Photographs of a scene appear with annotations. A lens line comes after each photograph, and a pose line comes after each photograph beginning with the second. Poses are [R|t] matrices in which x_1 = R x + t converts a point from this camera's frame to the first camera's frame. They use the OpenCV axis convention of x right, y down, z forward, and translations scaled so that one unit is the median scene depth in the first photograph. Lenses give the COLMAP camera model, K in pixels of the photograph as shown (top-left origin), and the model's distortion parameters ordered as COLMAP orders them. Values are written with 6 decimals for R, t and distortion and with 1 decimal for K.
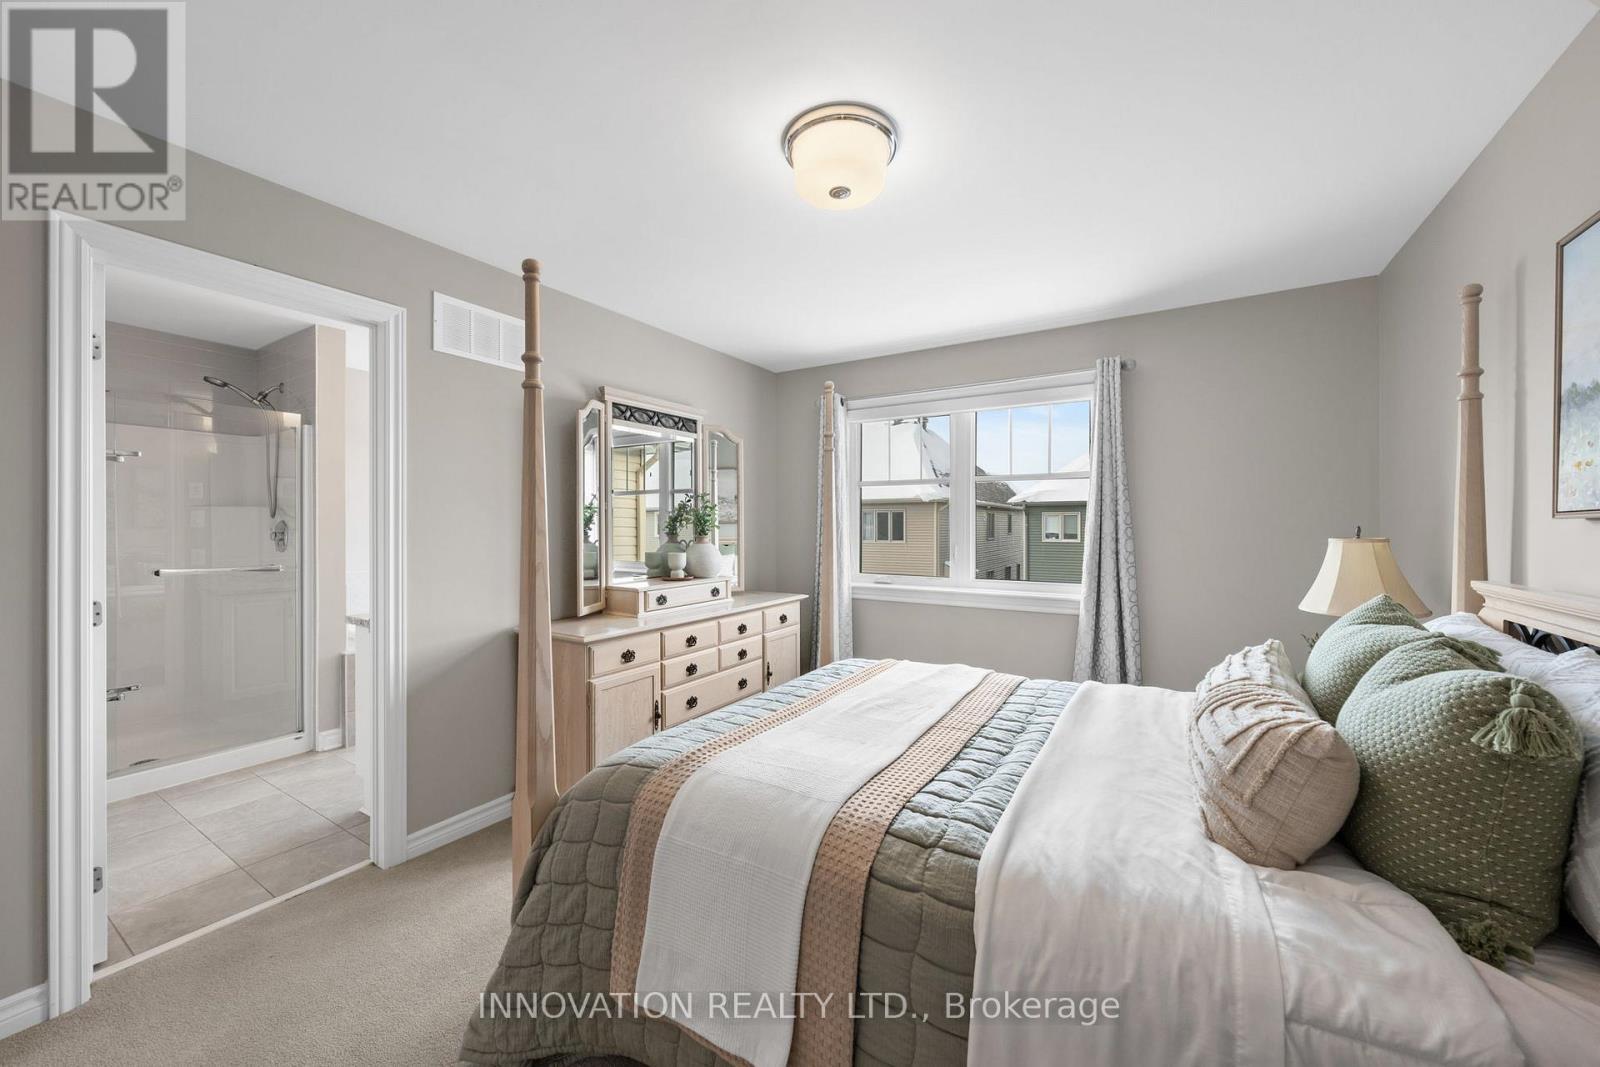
lens RADIAL K [[622.6, 0, 806.8], [0, 622.6, 526.1], [0, 0, 1]] dist [0.000019, -0.000009]
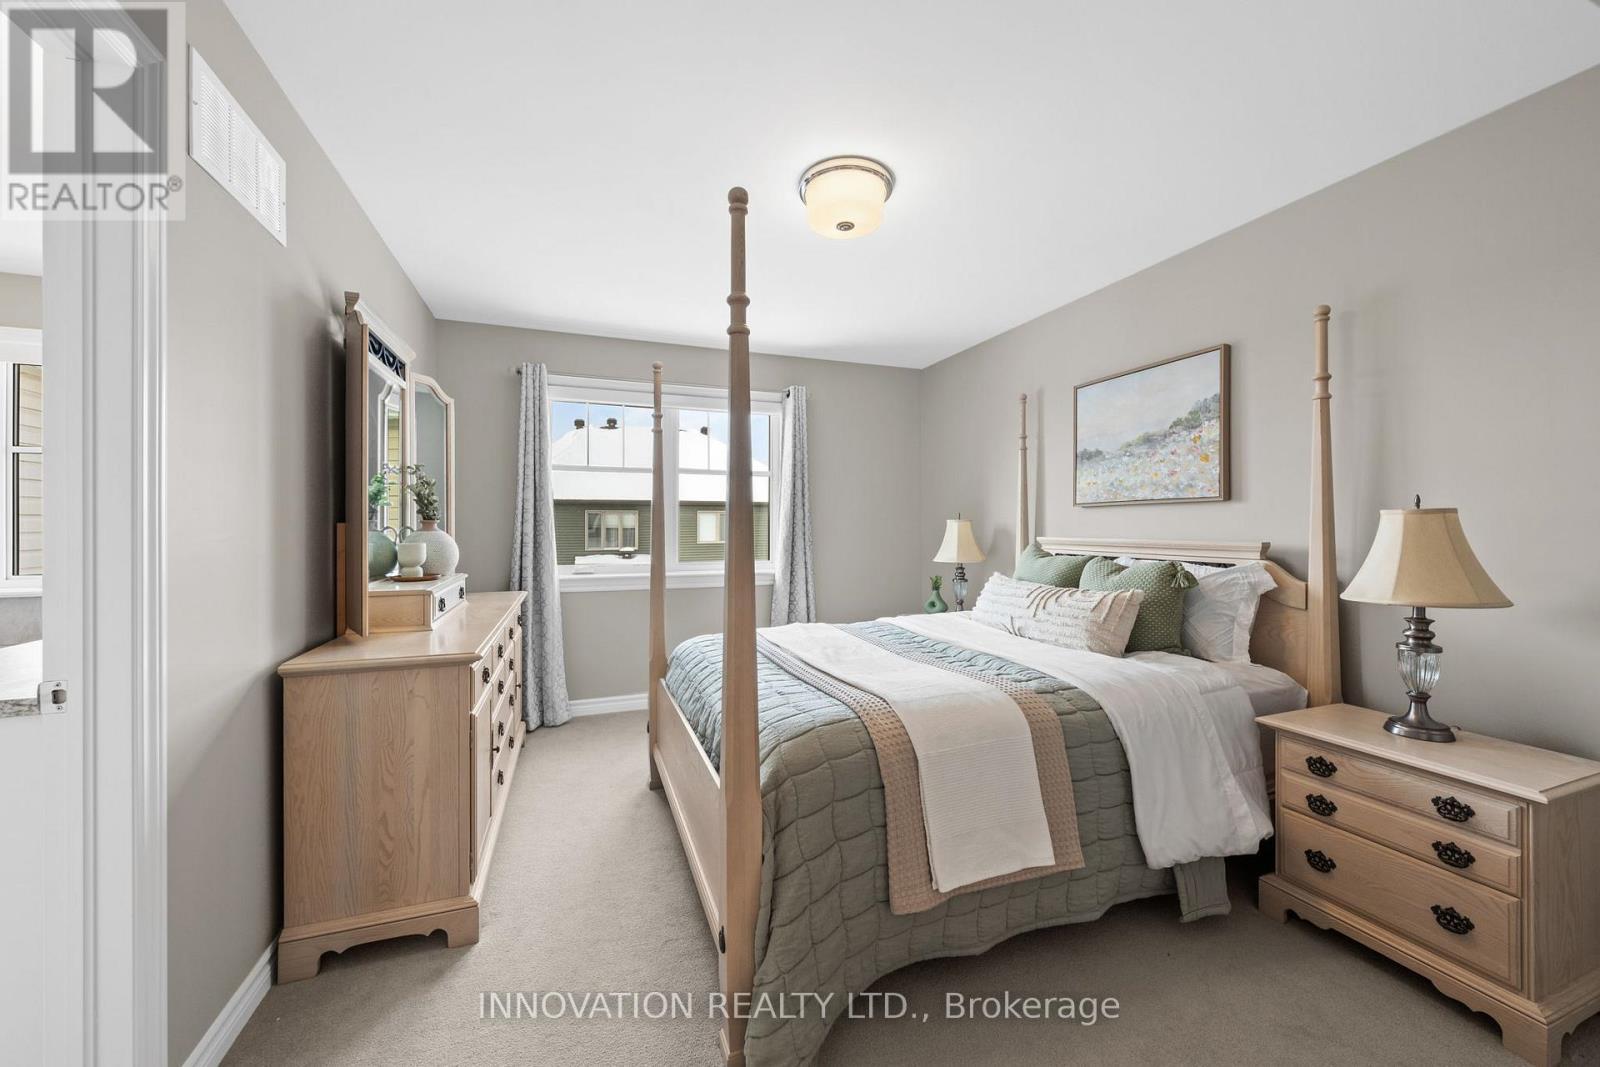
lens RADIAL K [[622.6, 0, 806.8], [0, 622.6, 526.1], [0, 0, 1]] dist [0.000019, -0.000009]
pose [[0.590557, -0.003336, 0.806989, -0.980402], [0.003424, 0.999993, 0.001628, 0.041630], [-0.806989, 0.001801, 0.590564, 0.352870]]
